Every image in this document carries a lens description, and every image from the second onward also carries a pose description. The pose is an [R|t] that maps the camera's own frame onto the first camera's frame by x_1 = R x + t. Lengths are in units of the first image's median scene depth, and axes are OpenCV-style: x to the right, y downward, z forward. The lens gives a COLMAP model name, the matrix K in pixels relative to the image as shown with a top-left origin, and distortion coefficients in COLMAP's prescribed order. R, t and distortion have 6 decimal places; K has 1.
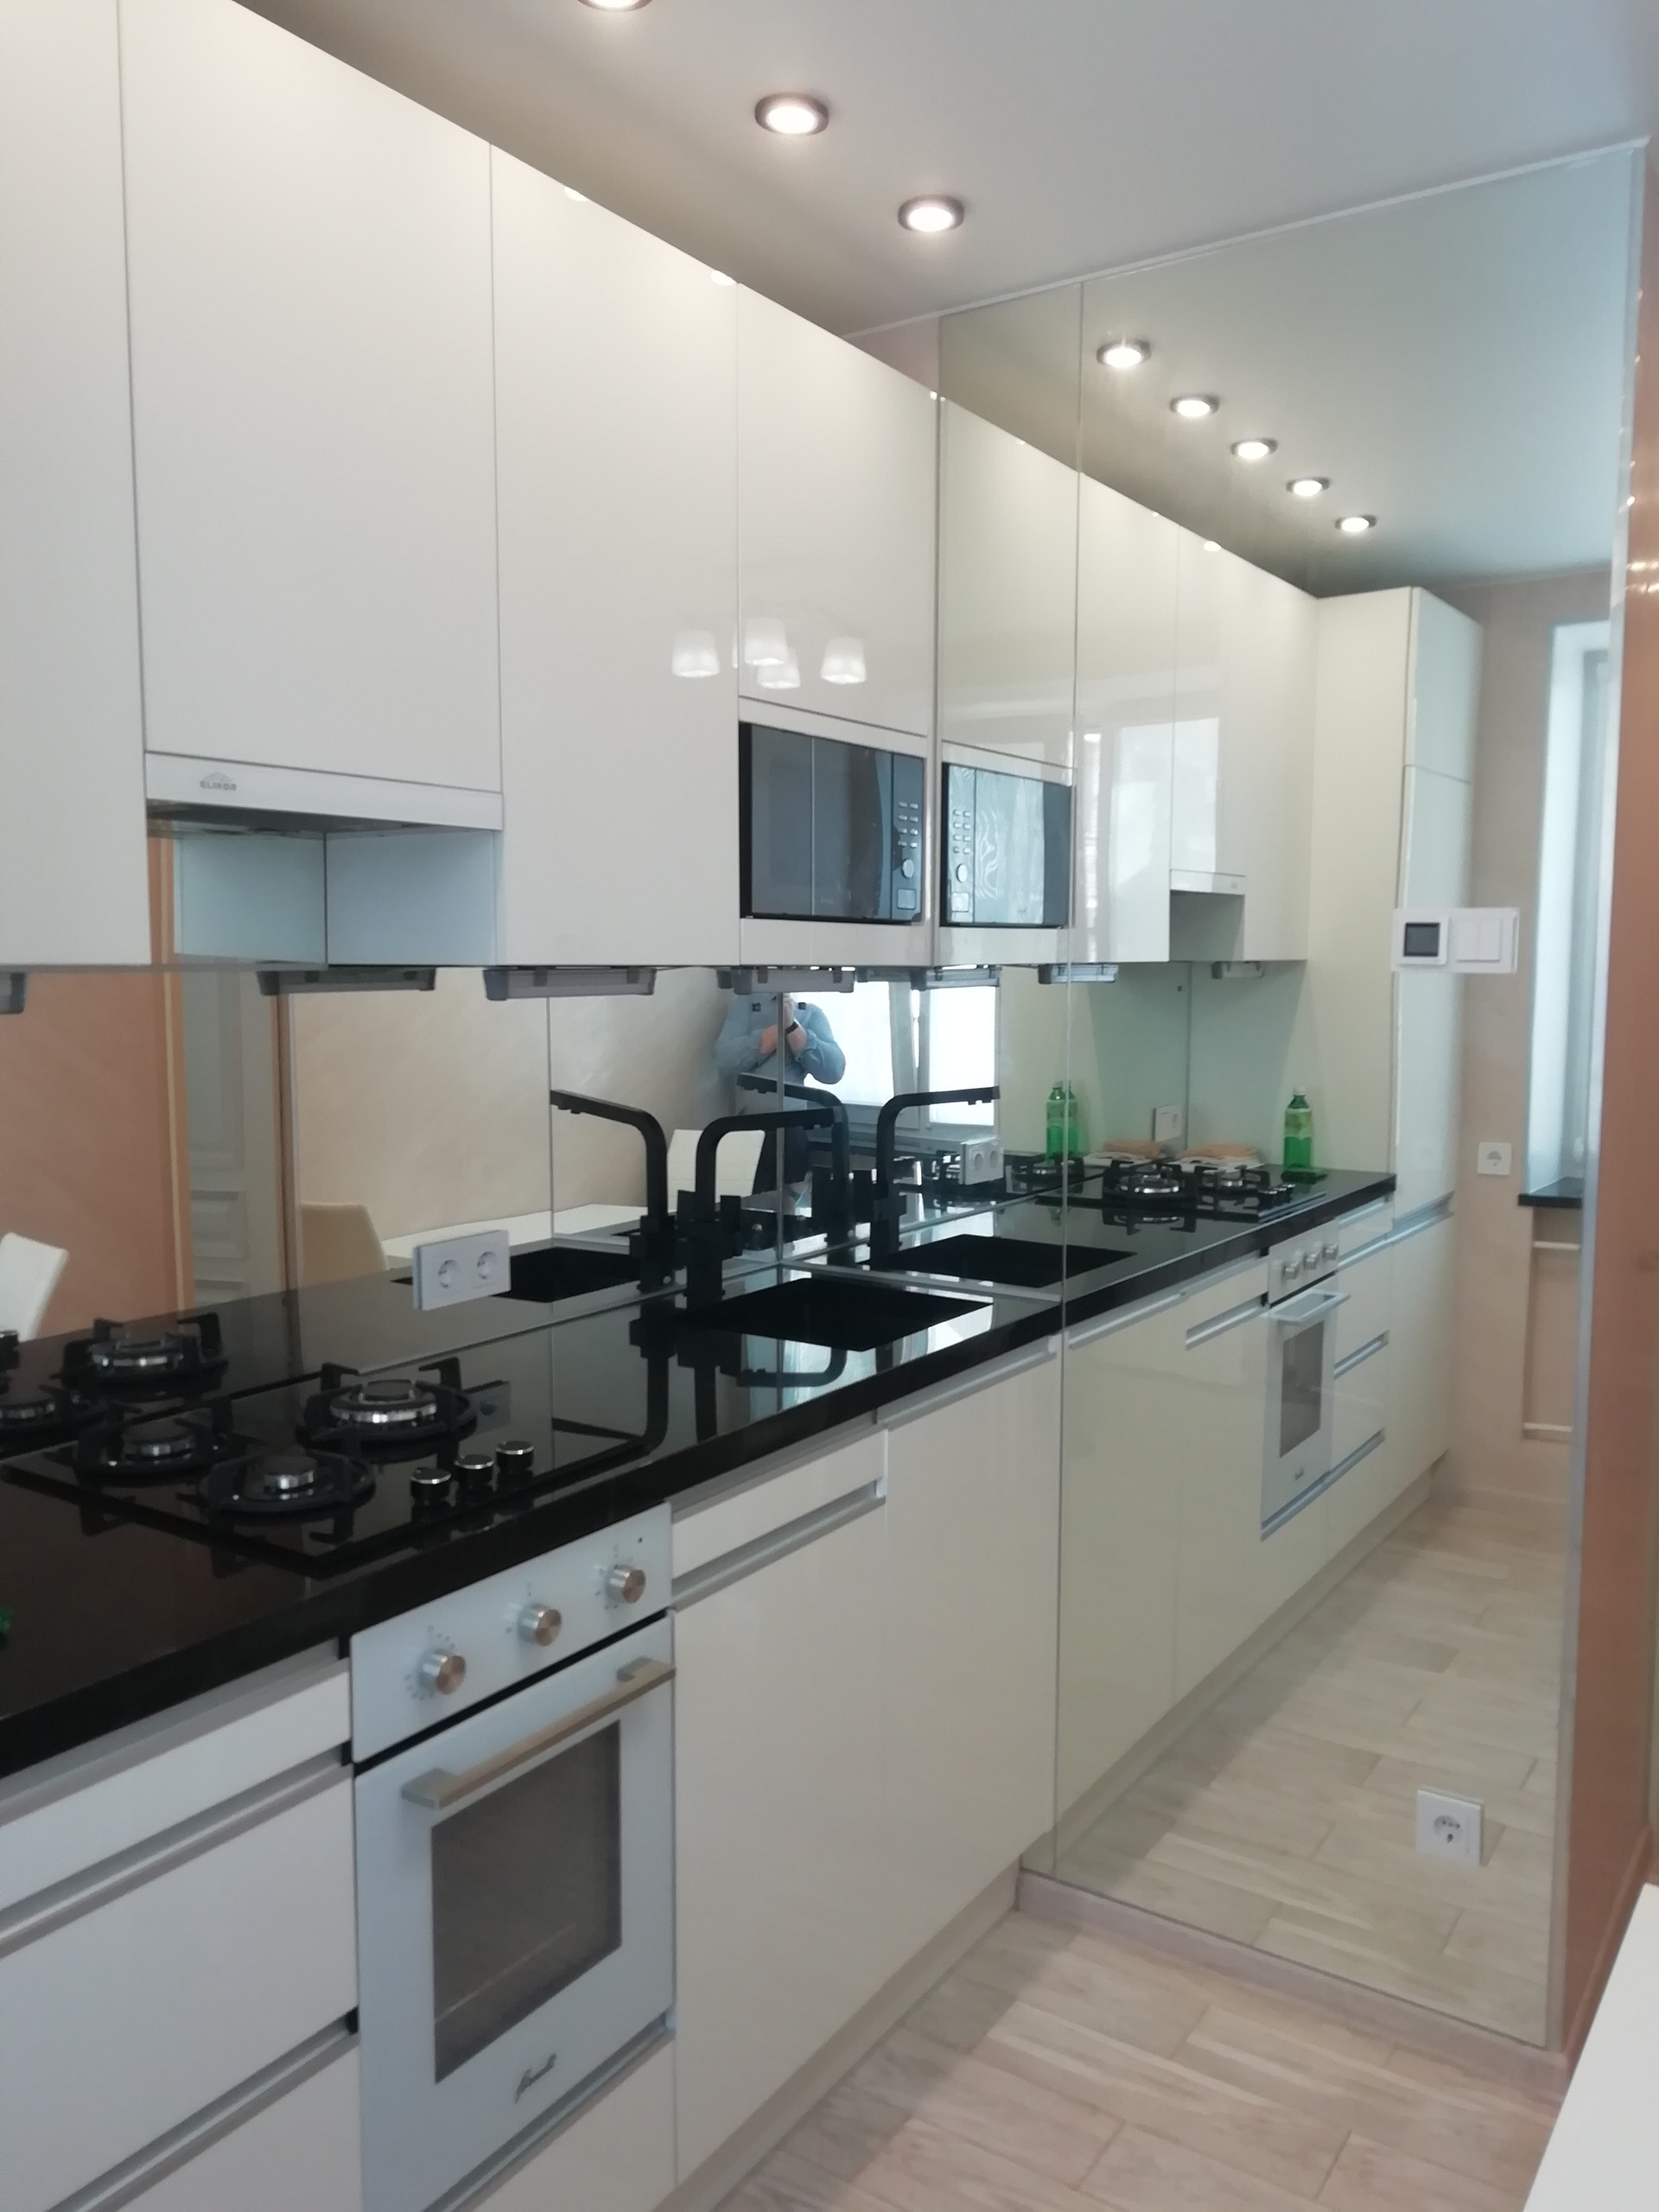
lens RADIAL K [[1661.2, 0, 863.7], [0, 1661.2, 1116.6], [0, 0, 1]] dist [0.064467, -0.121616]
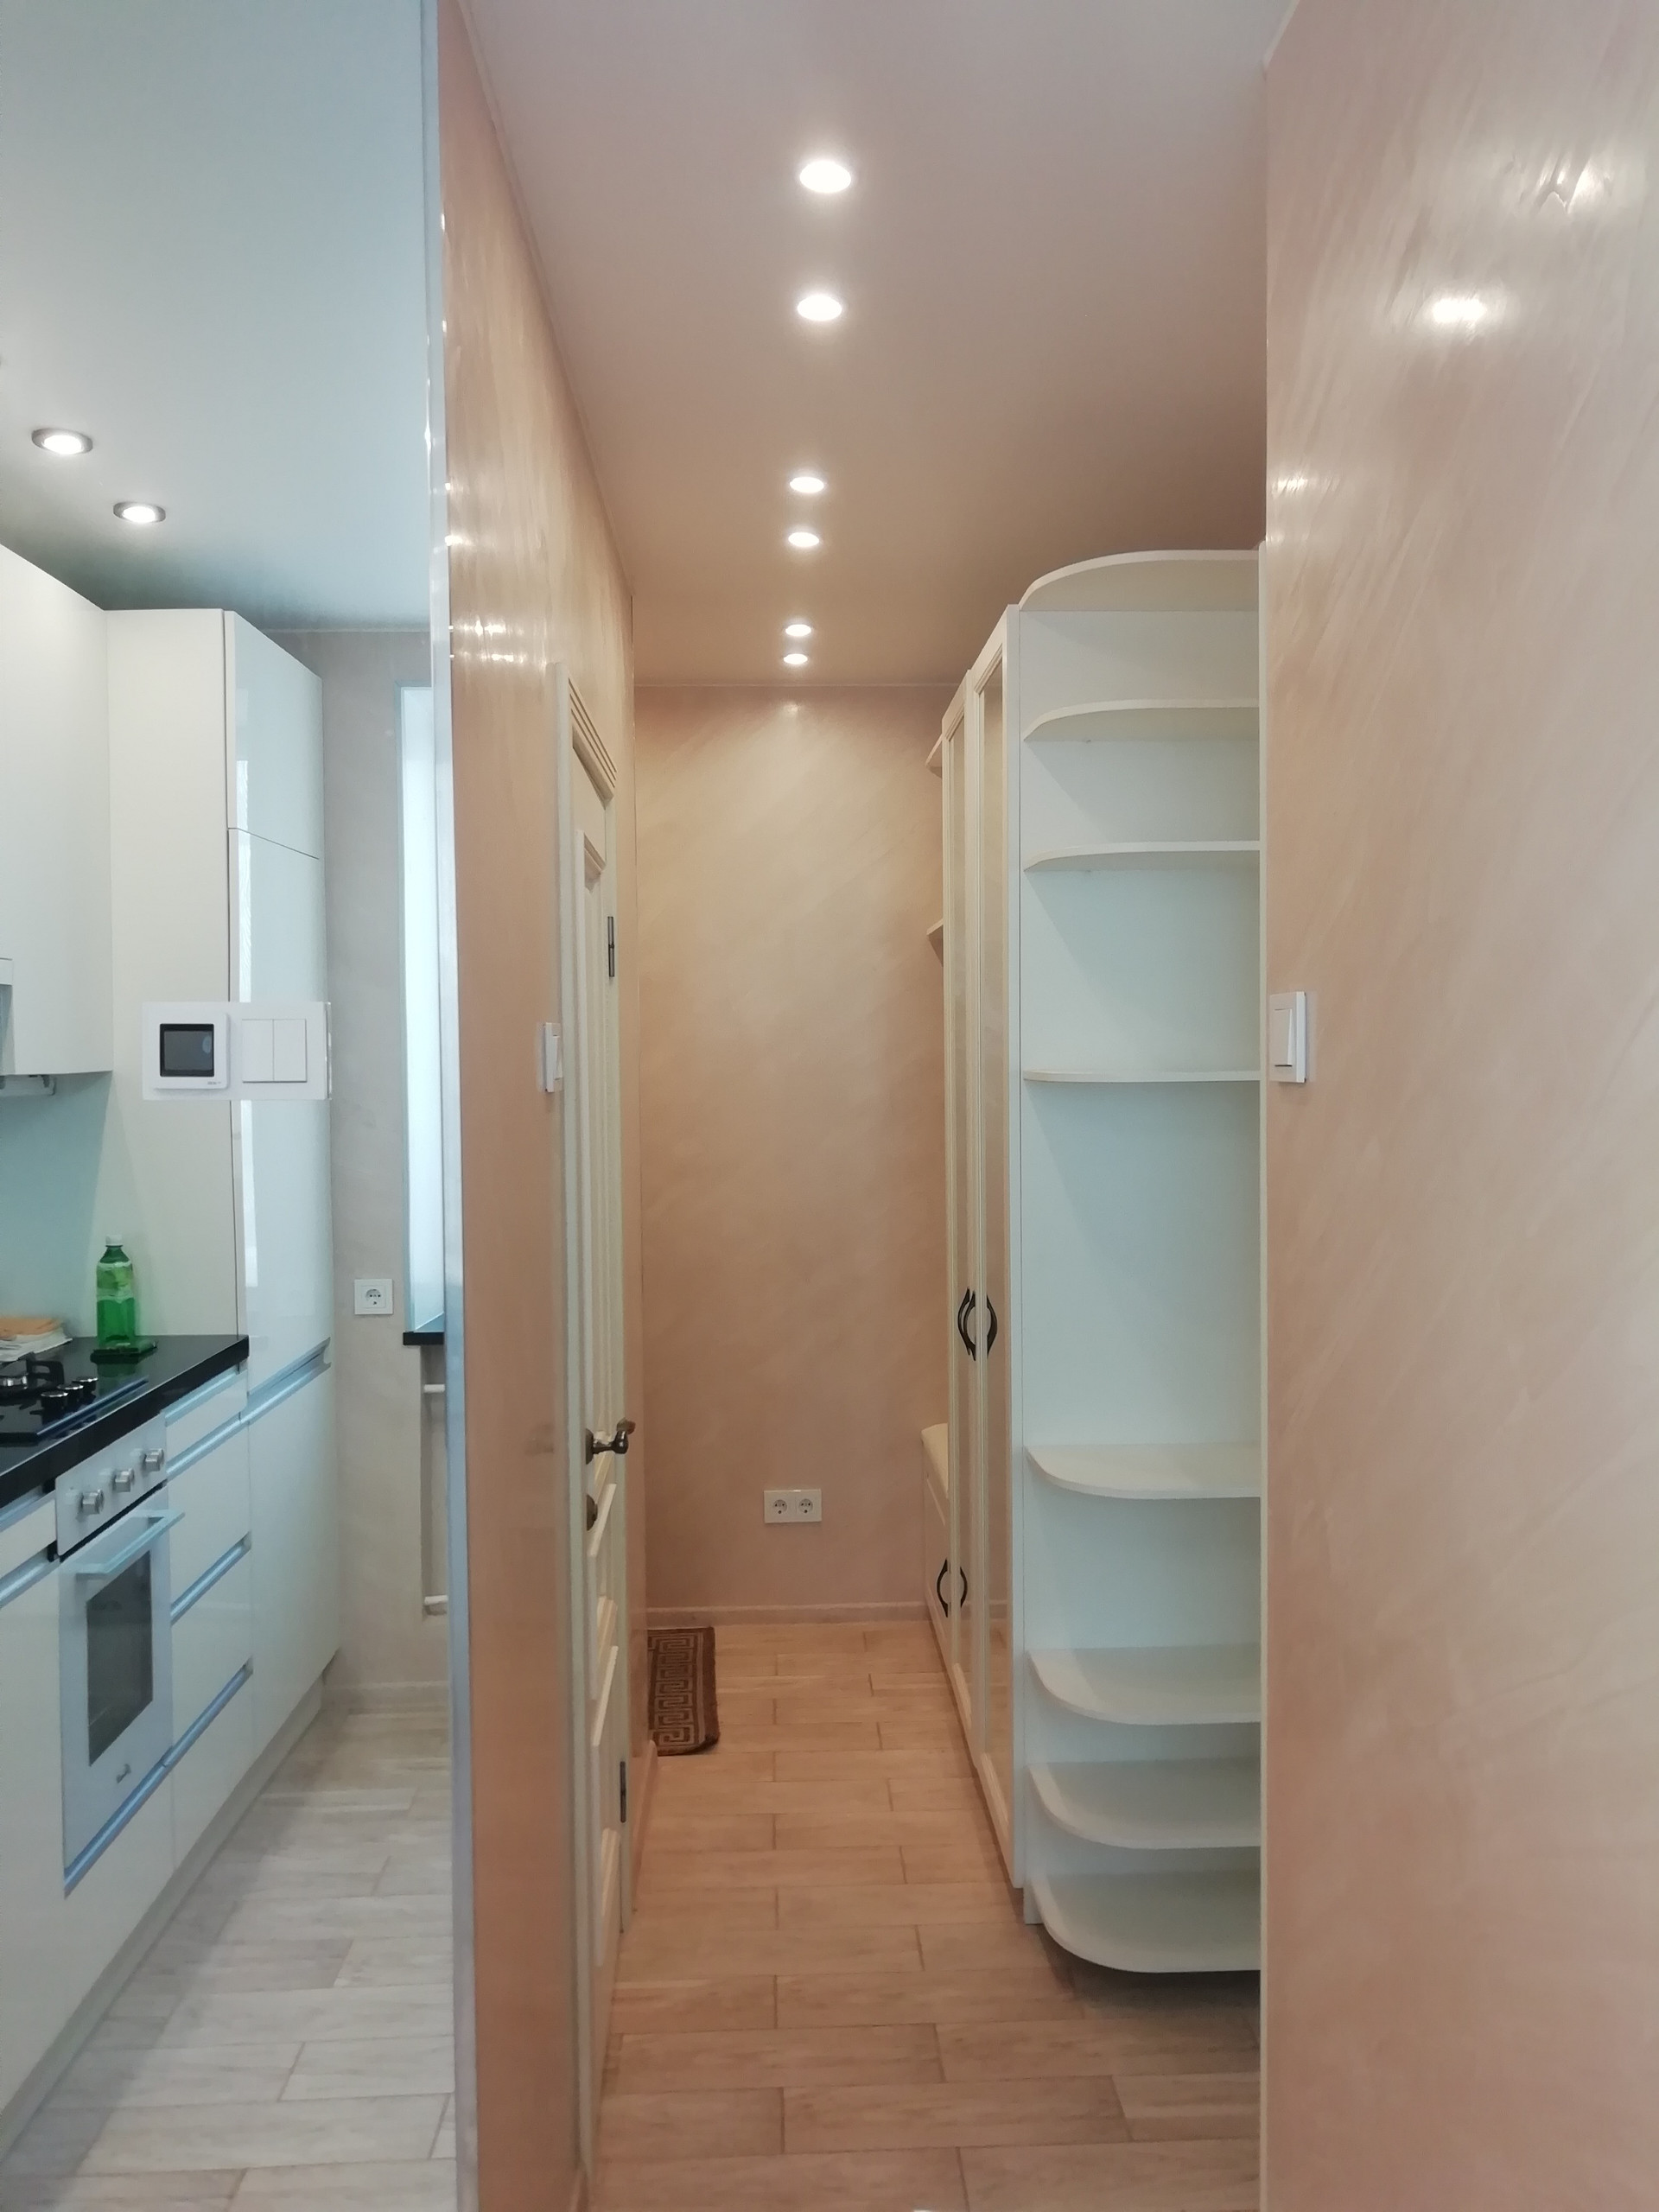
lens RADIAL K [[1661.2, 0, 863.7], [0, 1661.2, 1116.6], [0, 0, 1]] dist [0.064467, -0.121616]
pose [[0.806960, -0.034829, 0.589578, 0.090165], [0.068176, 0.997080, -0.034412, -0.022294], [-0.586658, 0.067964, 0.806978, 0.180025]]
